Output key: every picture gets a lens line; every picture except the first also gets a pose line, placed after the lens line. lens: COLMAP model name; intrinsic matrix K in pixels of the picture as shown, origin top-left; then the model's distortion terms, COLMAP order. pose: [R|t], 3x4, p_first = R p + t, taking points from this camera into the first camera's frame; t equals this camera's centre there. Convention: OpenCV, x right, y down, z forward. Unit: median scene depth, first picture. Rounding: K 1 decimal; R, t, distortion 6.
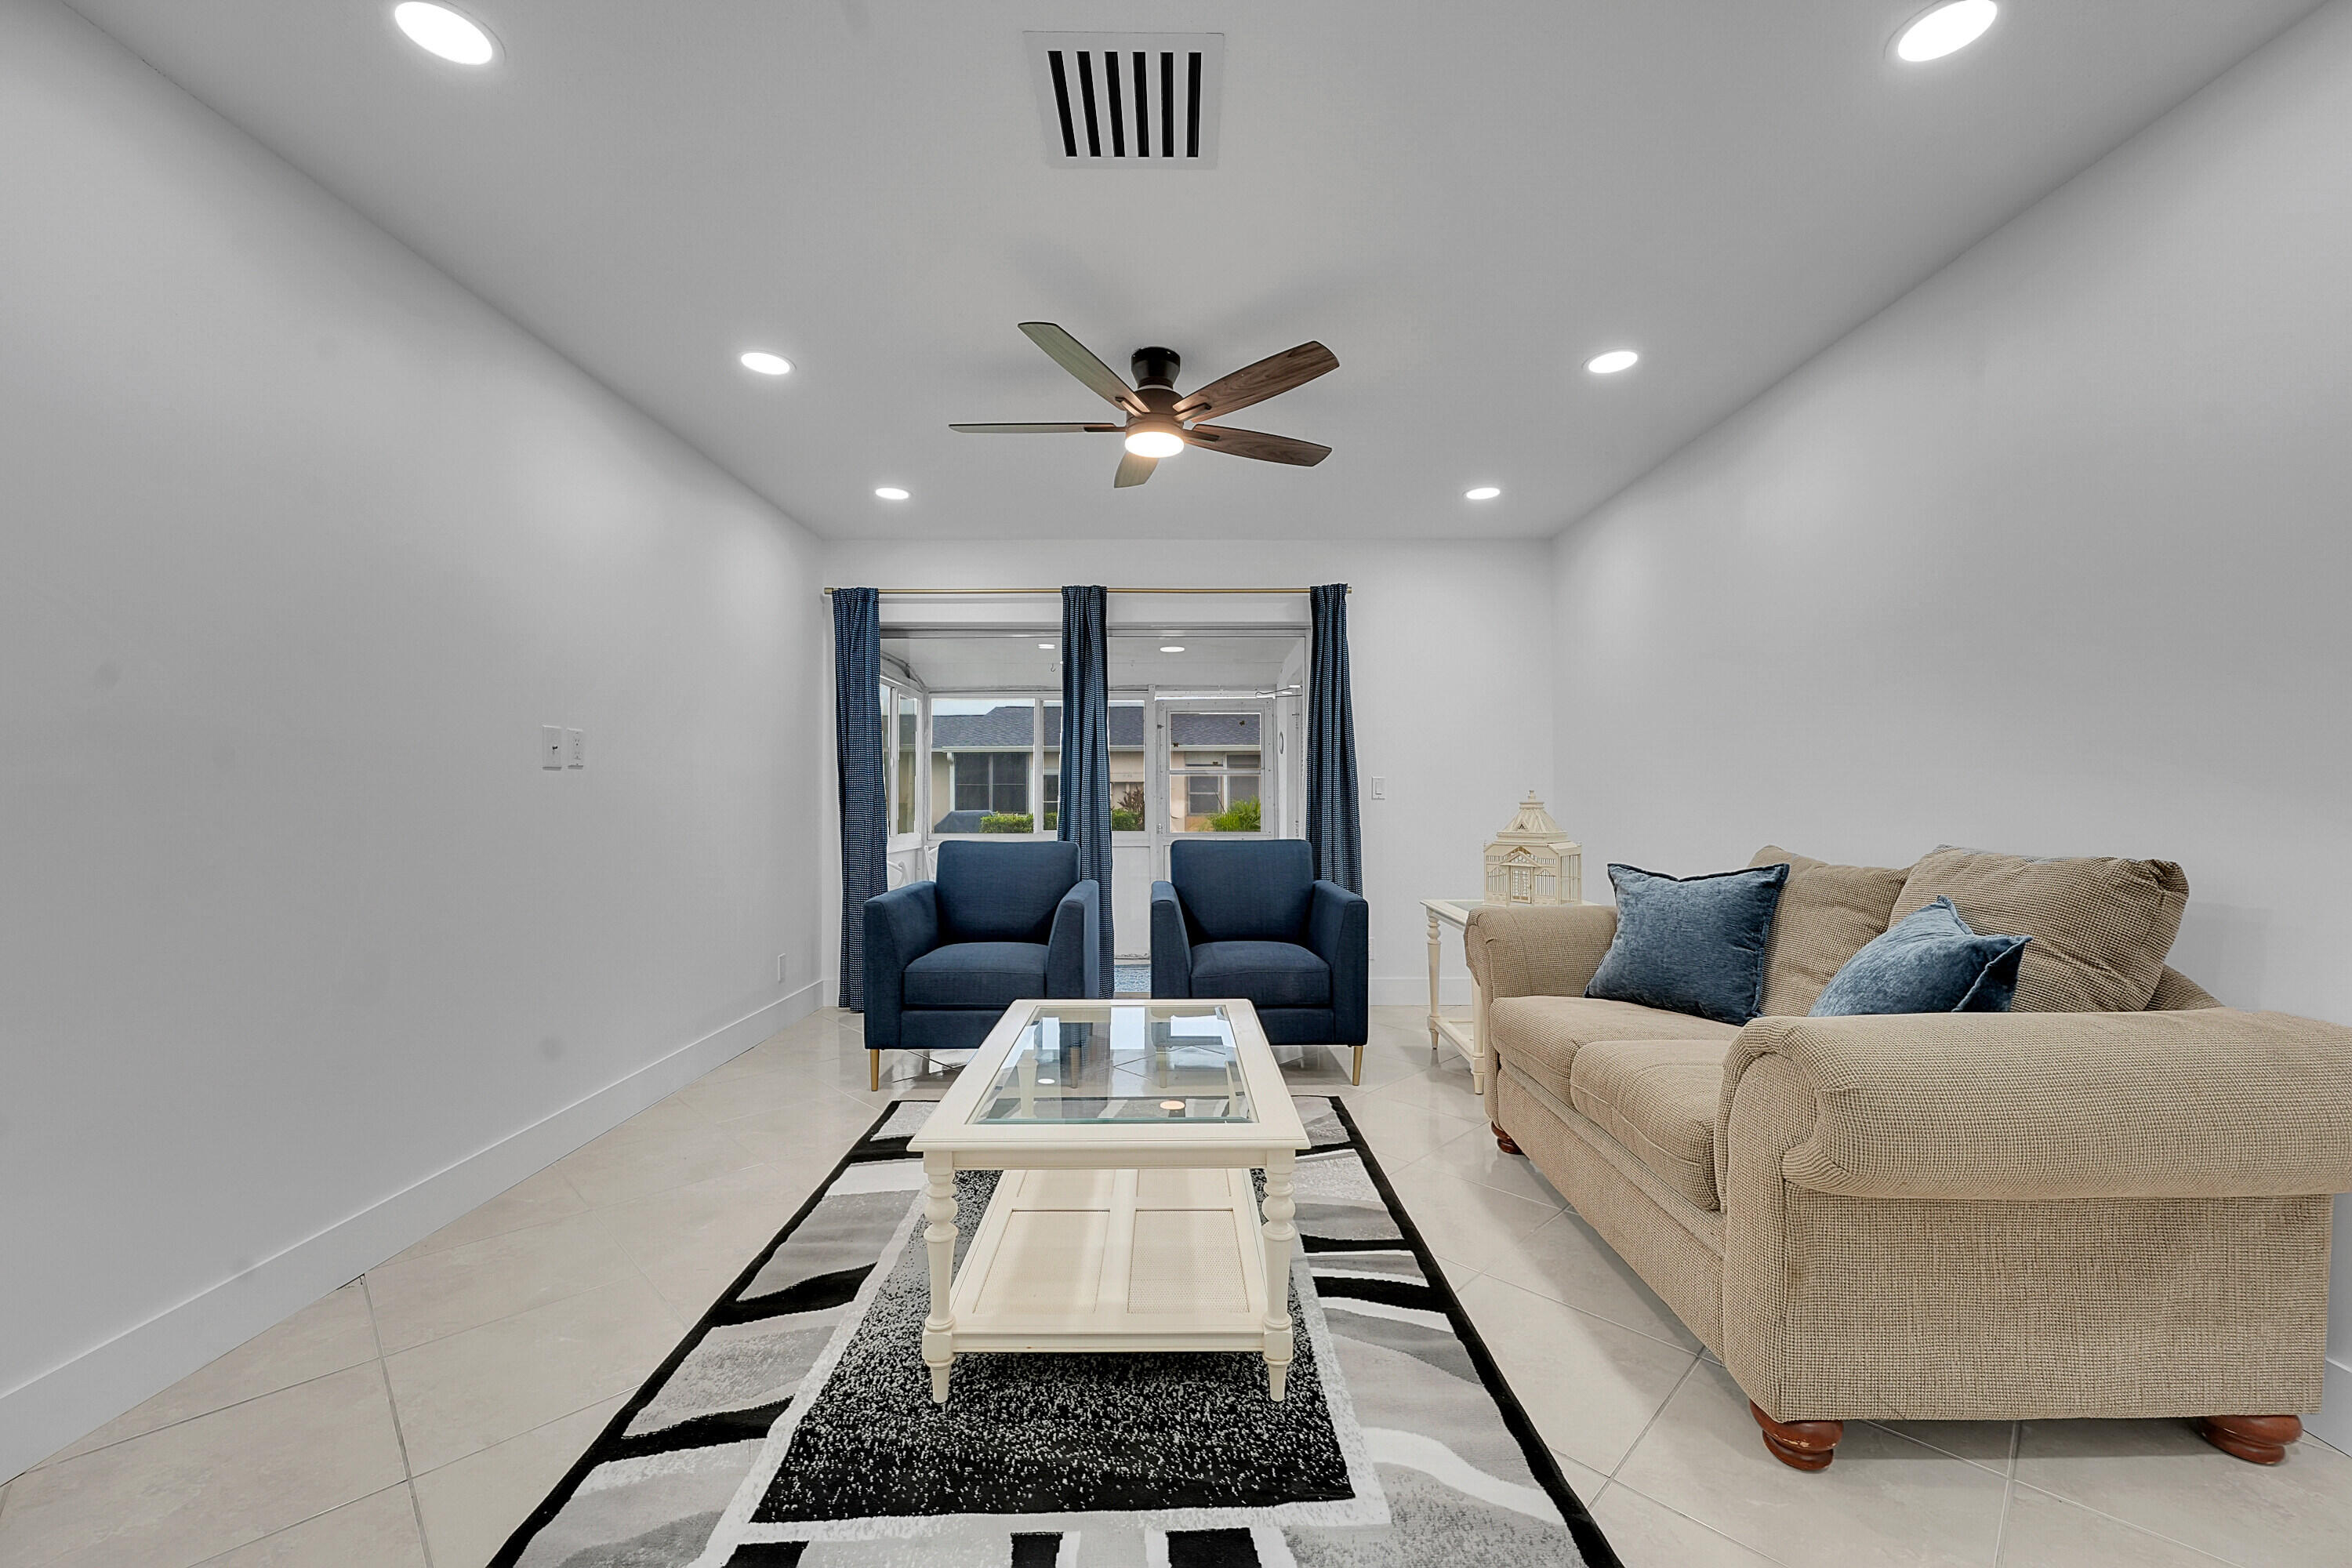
lens RADIAL K [[928.5, 0, 1183.9], [0, 928.5, 790.6], [0, 0, 1]] dist [-0.001597, -0.000358]
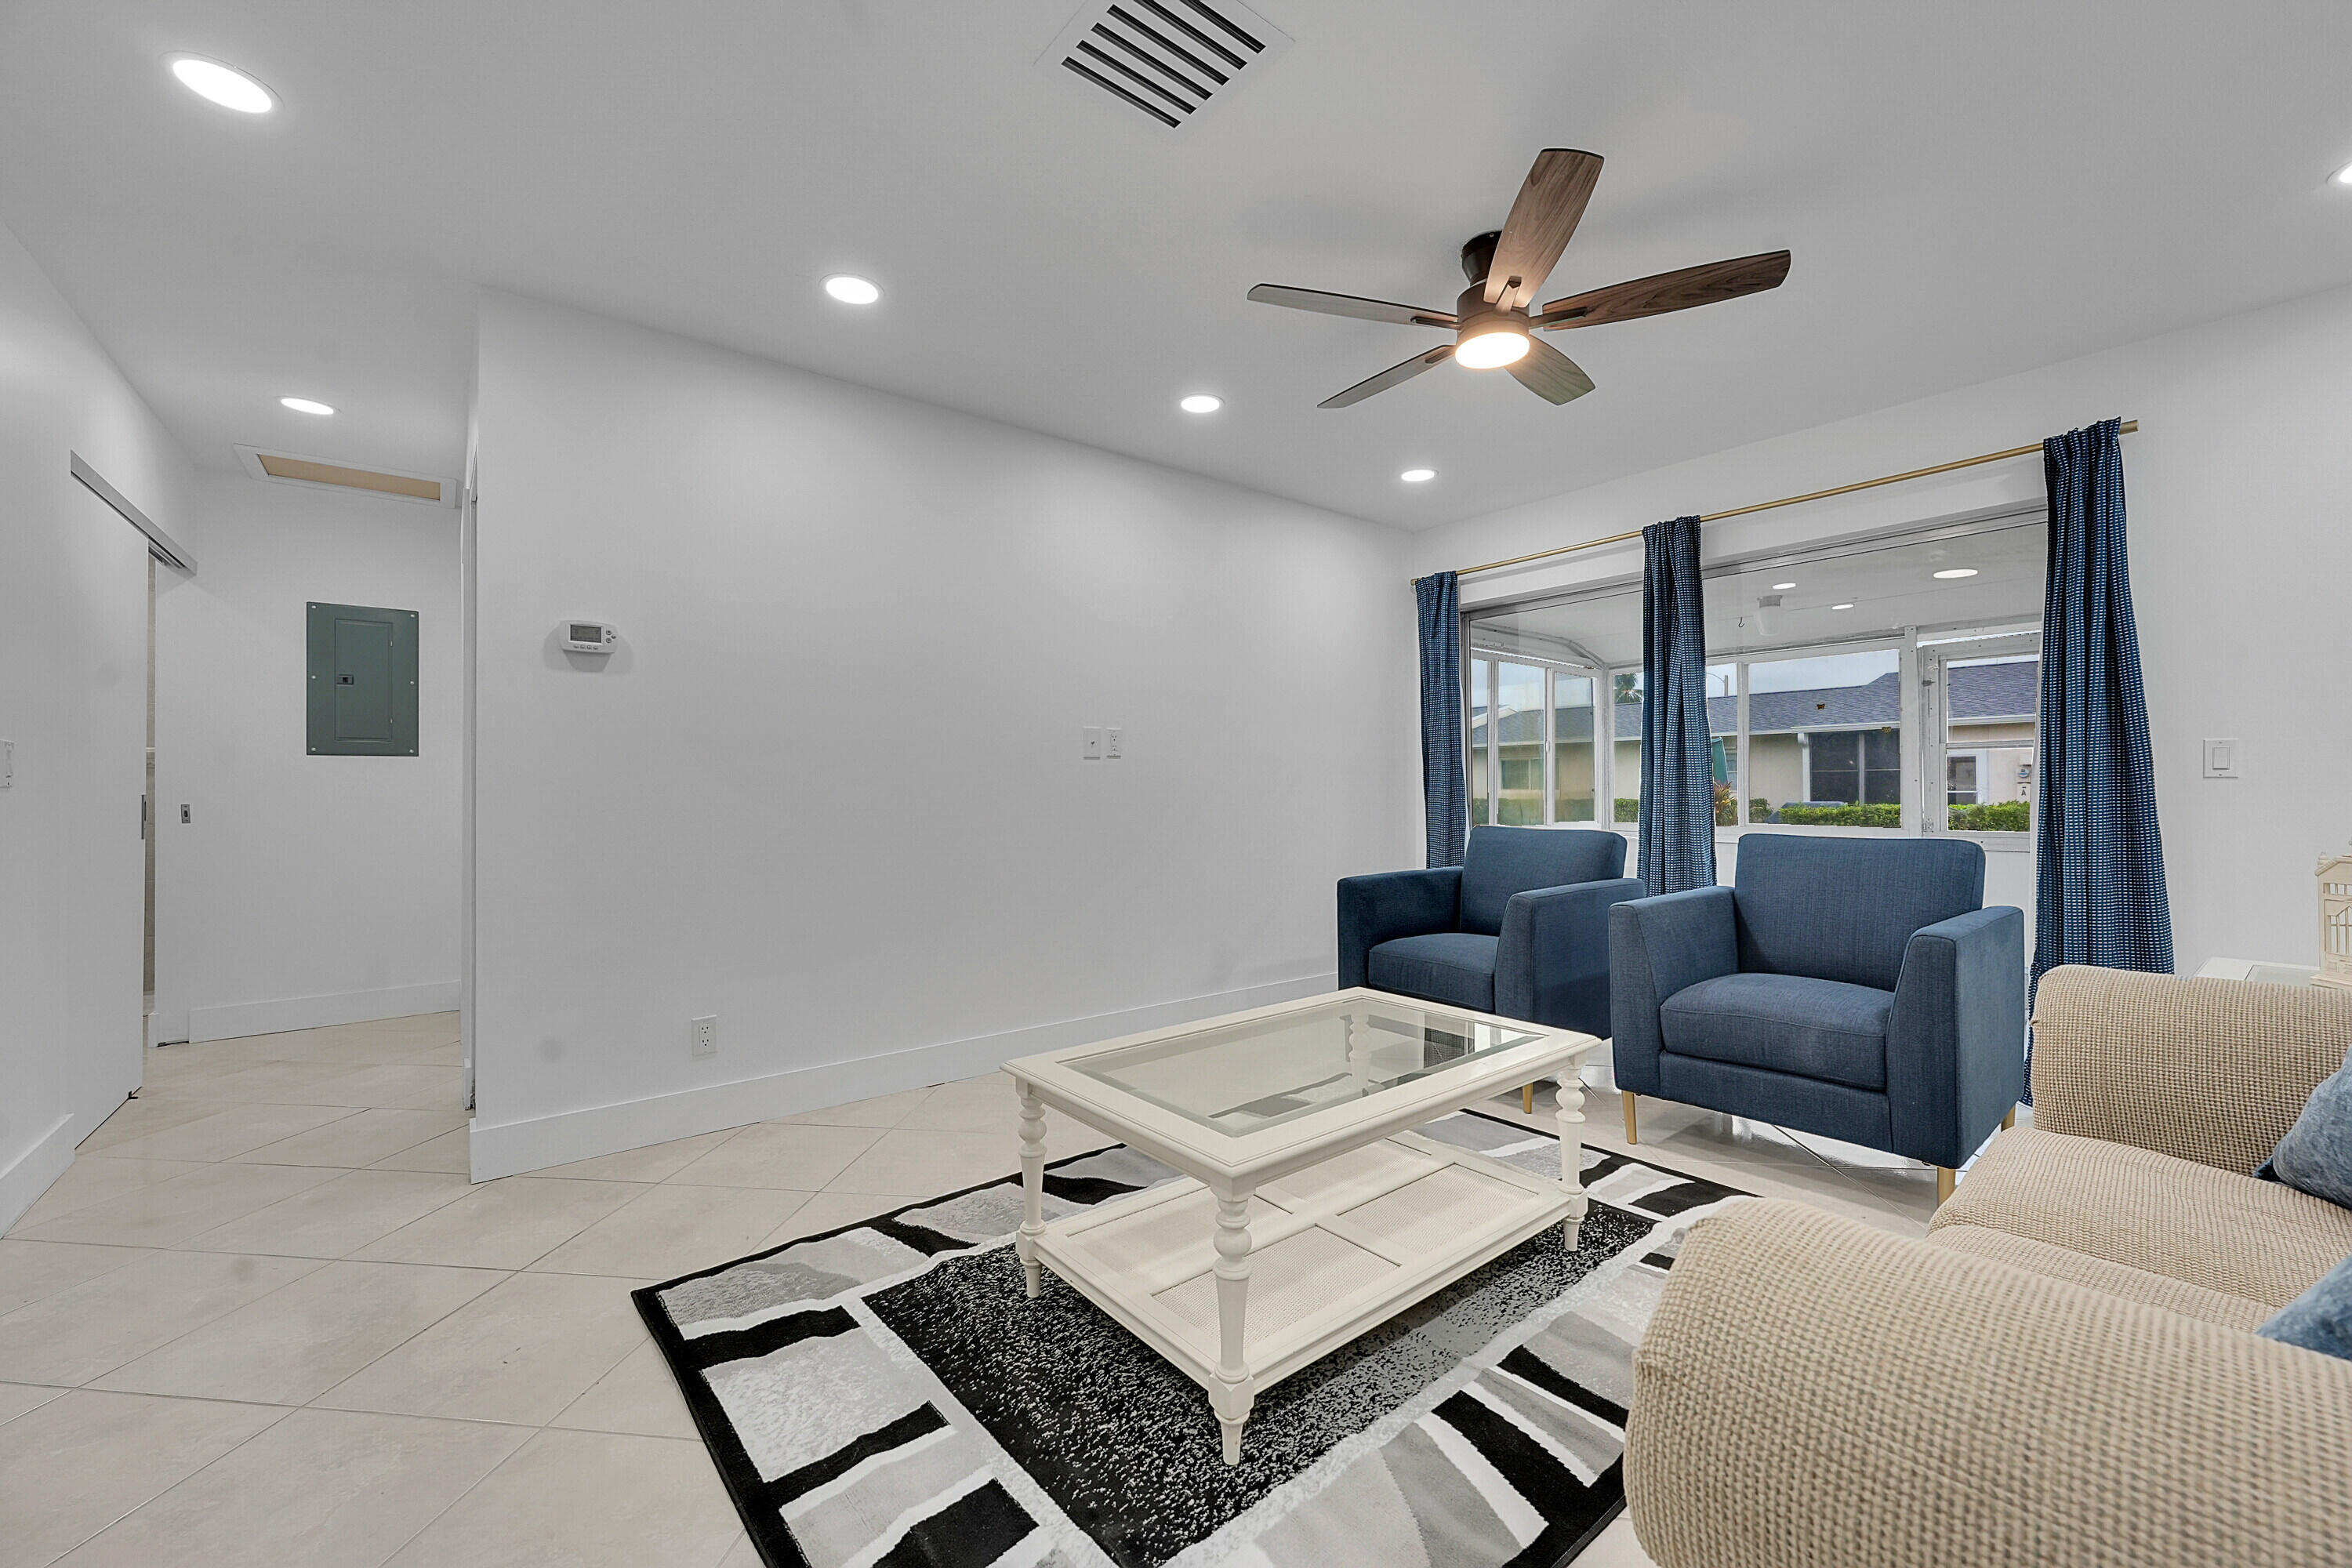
lens RADIAL K [[928.5, 0, 1183.9], [0, 928.5, 790.6], [0, 0, 1]] dist [-0.001597, -0.000358]
pose [[0.624082, 0.002717, -0.781354, 0.501298], [0.005105, 0.999958, 0.007555, 0.015128], [0.781342, -0.008704, 0.624042, 0.288629]]
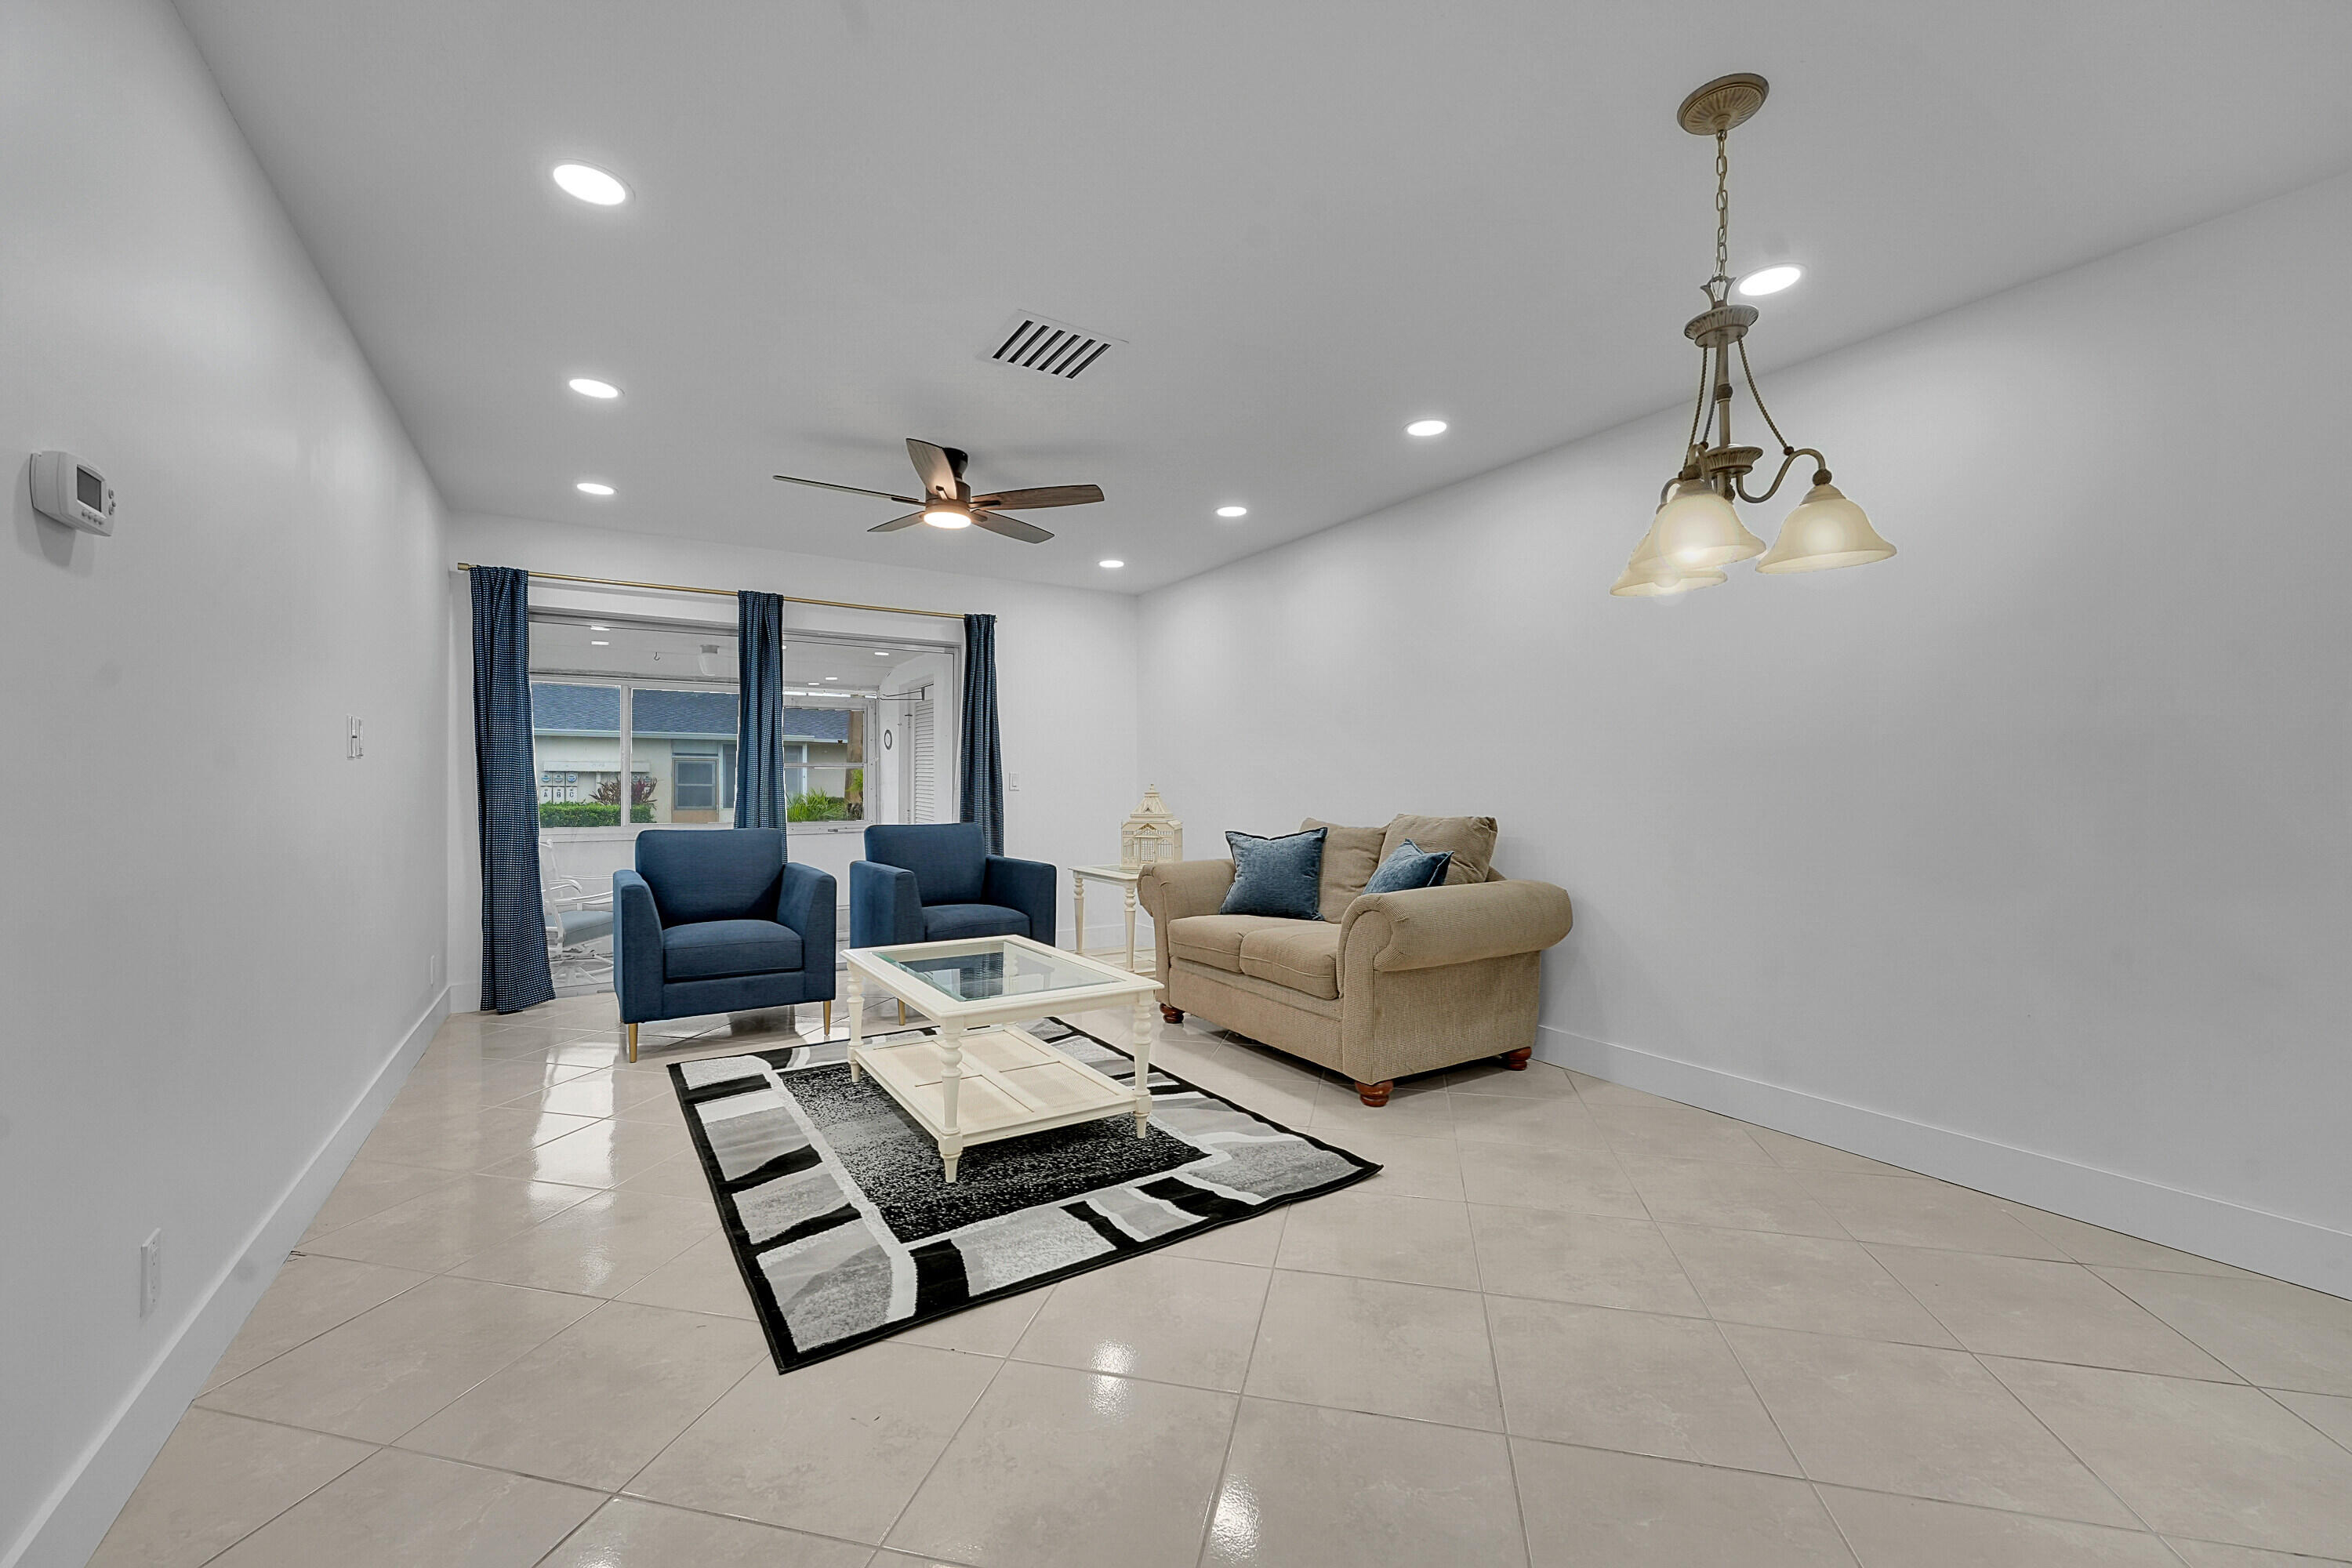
lens RADIAL K [[928.5, 0, 1183.9], [0, 928.5, 790.6], [0, 0, 1]] dist [-0.001597, -0.000358]
pose [[0.846893, 0.000134, 0.531764, -0.500725], [-0.004614, 0.999964, 0.007096, -0.000635], [-0.531744, -0.008463, 0.846863, -0.330810]]
